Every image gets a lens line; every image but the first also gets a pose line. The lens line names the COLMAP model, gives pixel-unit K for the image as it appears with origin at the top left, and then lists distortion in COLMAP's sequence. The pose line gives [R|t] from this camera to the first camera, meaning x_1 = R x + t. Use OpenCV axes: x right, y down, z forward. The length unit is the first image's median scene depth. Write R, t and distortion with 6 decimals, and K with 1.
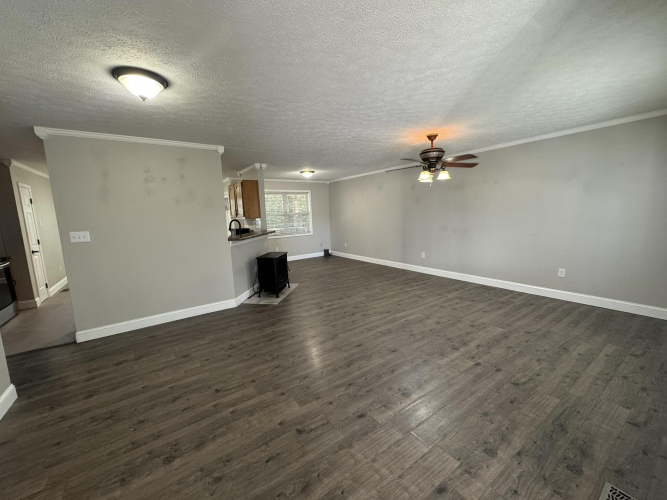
lens RADIAL K [[266.0, 0, 331.8], [0, 266.0, 253.1], [0, 0, 1]] dist [-0.002758, 0.000996]
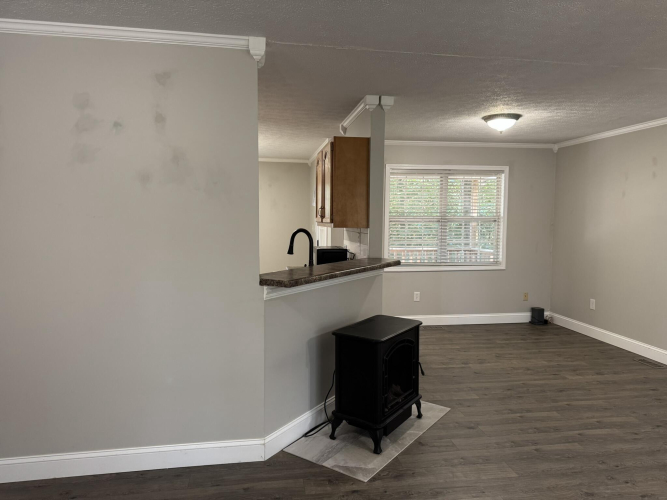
lens RADIAL K [[472.7, 0, 331.1], [0, 472.7, 251.9], [0, 0, 1]] dist [0.053588, -0.067746]
pose [[0.906439, 0.074435, -0.415725, -0.018232], [-0.102676, 0.993652, -0.045961, -0.078468], [0.409665, 0.084346, 0.908328, 0.449871]]
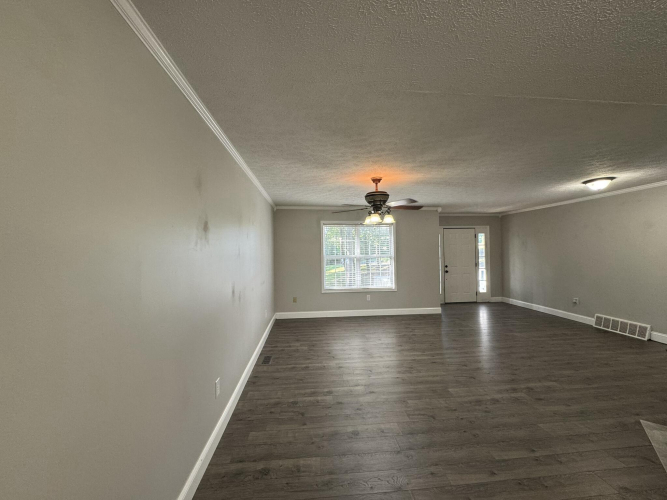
lens RADIAL K [[266.0, 0, 334.0], [0, 266.0, 246.5], [0, 0, 1]] dist [-0.002758, 0.000996]
pose [[-0.875431, 0.058016, 0.479848, 0.052294], [0.118816, 0.988138, 0.097297, -0.298241], [-0.468511, 0.142190, -0.871940, 1.897889]]
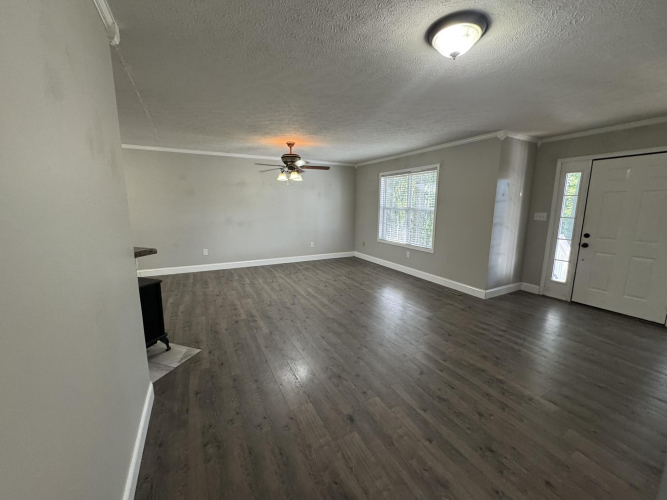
lens RADIAL K [[266.0, 0, 333.5], [0, 266.0, 251.9], [0, 0, 1]] dist [-0.002758, 0.000996]
pose [[0.120586, -0.136757, 0.983238, -0.832244], [0.141738, 0.982689, 0.119297, -0.065985], [-0.982532, 0.124977, 0.137882, 0.666685]]
